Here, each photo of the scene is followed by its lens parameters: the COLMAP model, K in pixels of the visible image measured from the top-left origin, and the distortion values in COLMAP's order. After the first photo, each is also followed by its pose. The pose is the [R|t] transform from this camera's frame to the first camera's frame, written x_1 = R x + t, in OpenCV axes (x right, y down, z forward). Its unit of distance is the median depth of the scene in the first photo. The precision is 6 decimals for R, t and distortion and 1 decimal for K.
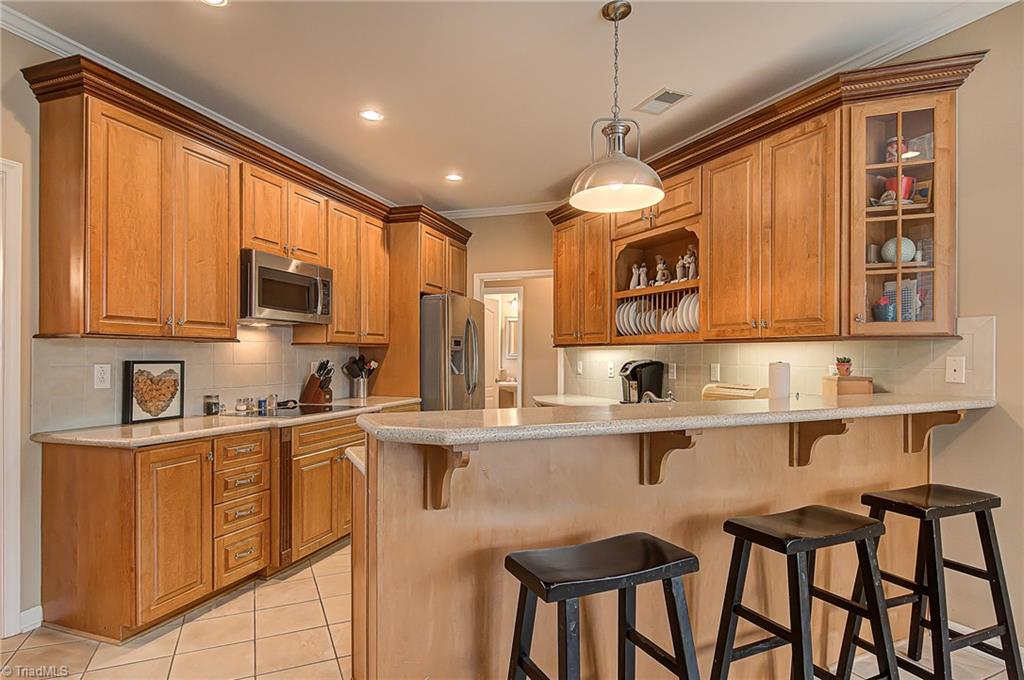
lens RADIAL K [[550.1, 0, 508.8], [0, 550.1, 354.9], [0, 0, 1]] dist [0.005719, -0.005359]
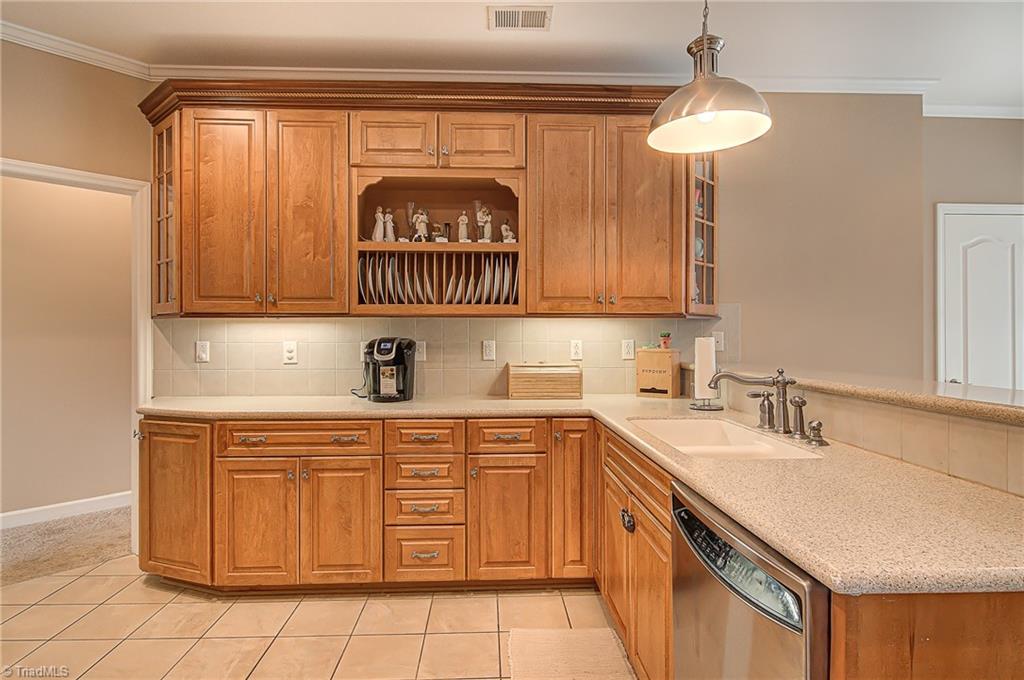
lens RADIAL K [[550.1, 0, 507.6], [0, 550.1, 335.0], [0, 0, 1]] dist [0.005719, -0.005359]
pose [[0.396674, -0.003753, 0.917952, -0.445576], [0.000878, 0.999993, 0.003709, 0.003656], [-0.917959, -0.000665, 0.396674, 0.648387]]
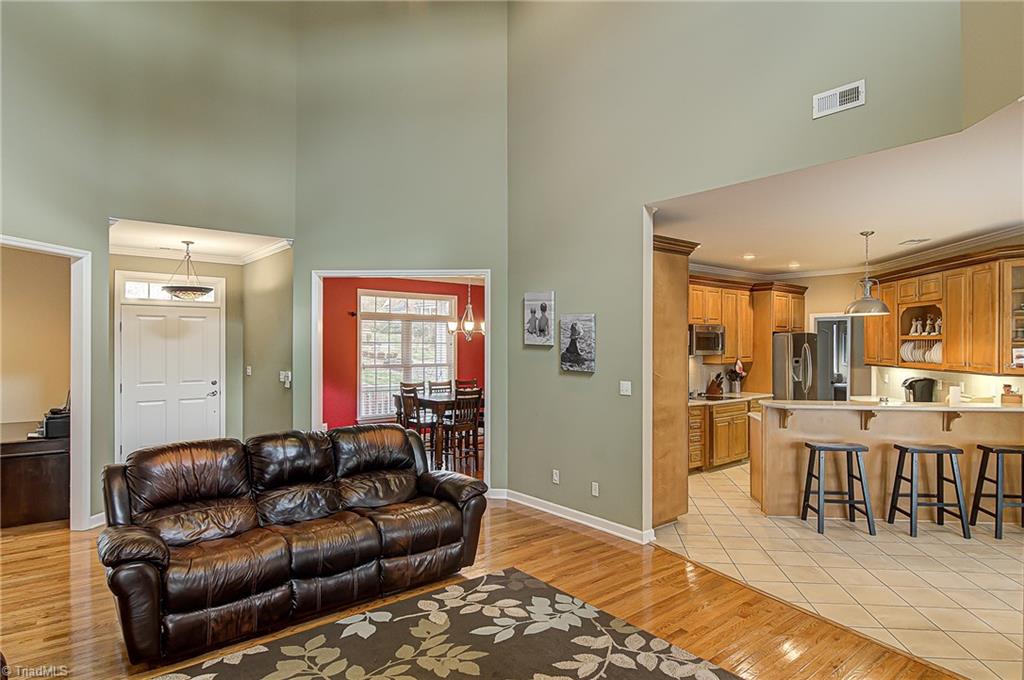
lens RADIAL K [[550.1, 0, 544.4], [0, 550.1, 348.5], [0, 0, 1]] dist [0.005719, -0.005359]
pose [[0.858273, 0.000223, -0.513194, 0.149078], [0.002727, 0.999984, 0.004995, -0.102952], [0.513187, -0.005687, 0.858258, -1.154115]]
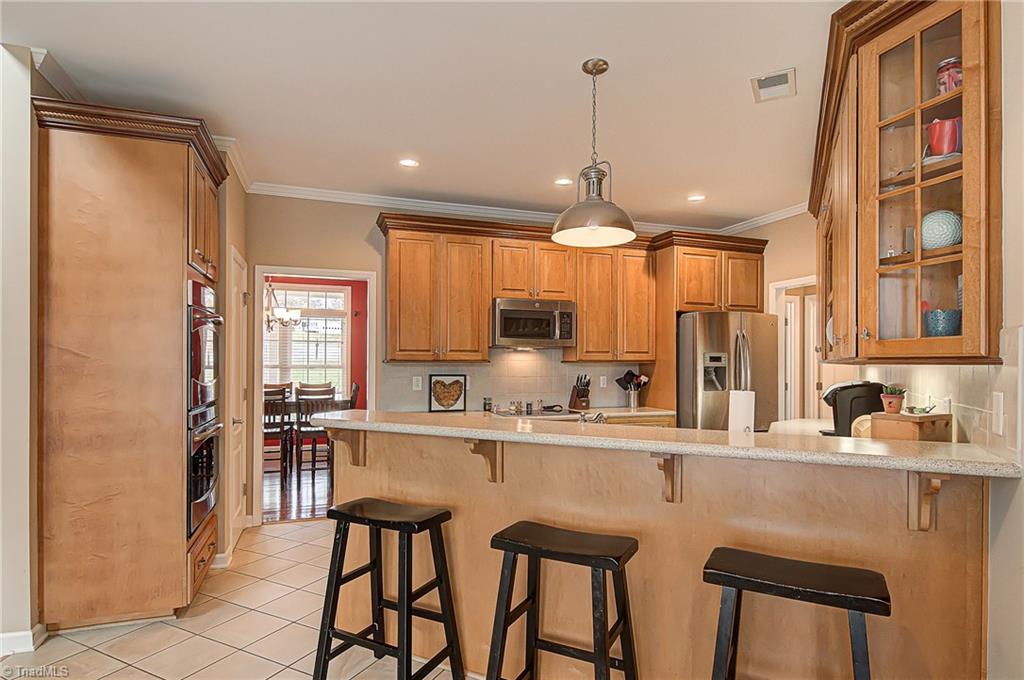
lens RADIAL K [[550.1, 0, 509.6], [0, 550.1, 361.7], [0, 0, 1]] dist [0.005719, -0.005359]
pose [[0.623313, -0.001977, -0.781970, 0.657946], [-0.000218, 0.999996, -0.002702, -0.020133], [0.781972, 0.001855, 0.623311, 0.121714]]
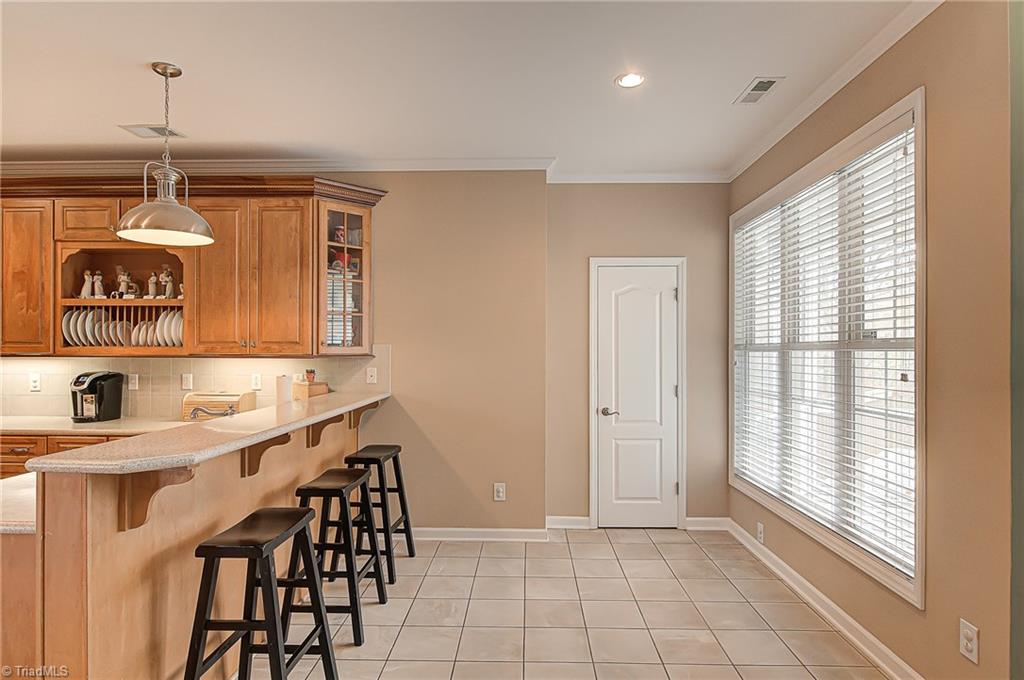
lens RADIAL K [[550.1, 0, 509.0], [0, 550.1, 349.5], [0, 0, 1]] dist [0.005719, -0.005359]
pose [[0.458771, -0.001782, 0.888553, -0.329557], [-0.002957, 0.999989, 0.003532, -0.041148], [-0.888550, -0.004248, 0.458761, -0.091973]]
